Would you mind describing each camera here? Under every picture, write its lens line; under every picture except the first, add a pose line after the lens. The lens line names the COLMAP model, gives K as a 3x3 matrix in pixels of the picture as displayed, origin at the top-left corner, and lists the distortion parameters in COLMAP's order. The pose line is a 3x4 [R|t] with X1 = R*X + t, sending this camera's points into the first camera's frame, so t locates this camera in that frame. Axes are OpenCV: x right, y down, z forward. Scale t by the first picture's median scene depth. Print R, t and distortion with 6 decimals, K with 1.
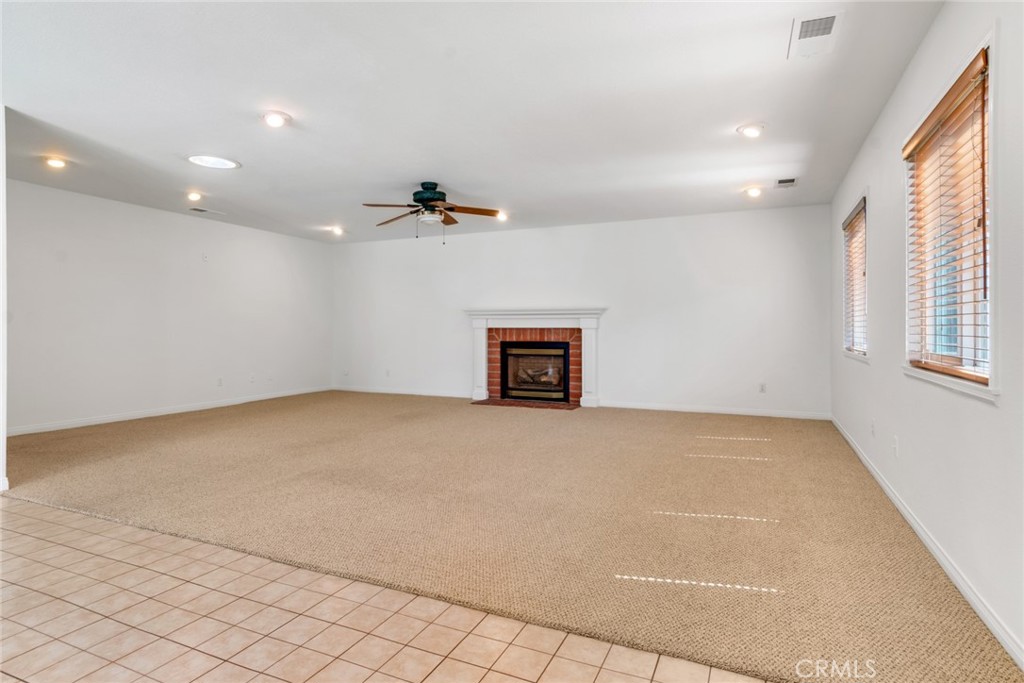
lens RADIAL K [[548.3, 0, 513.2], [0, 548.3, 335.8], [0, 0, 1]] dist [-0.003824, 0.004794]
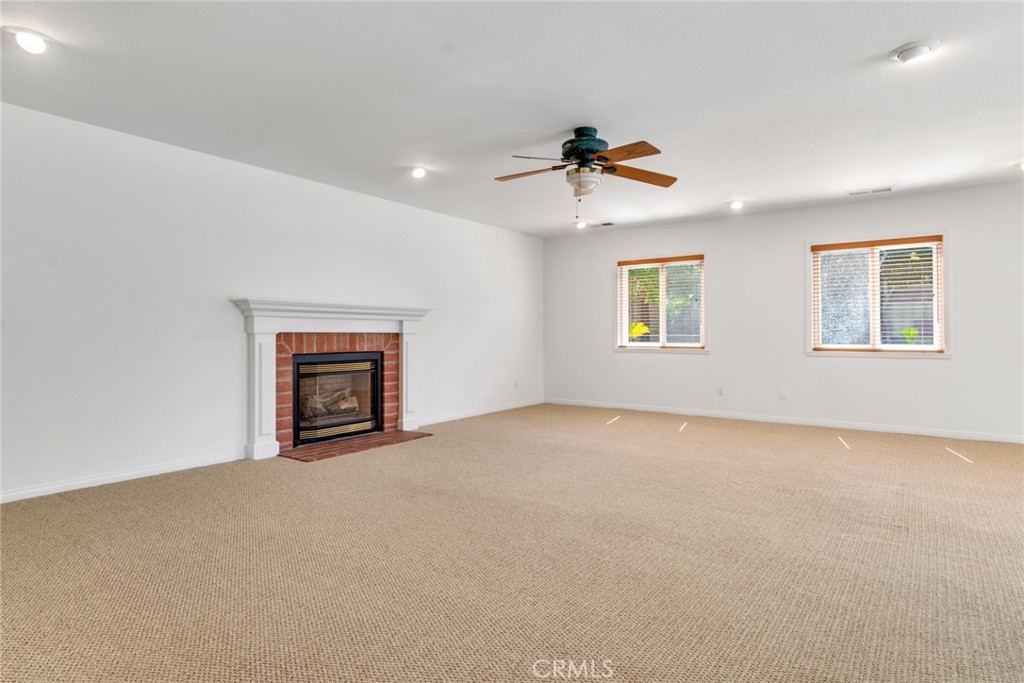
lens RADIAL K [[548.3, 0, 512.3], [0, 548.3, 337.3], [0, 0, 1]] dist [-0.003824, 0.004794]
pose [[0.216778, -0.006865, 0.976197, -0.587166], [0.016528, 0.999858, 0.003361, -0.007367], [-0.976081, 0.015406, 0.216861, 0.645997]]
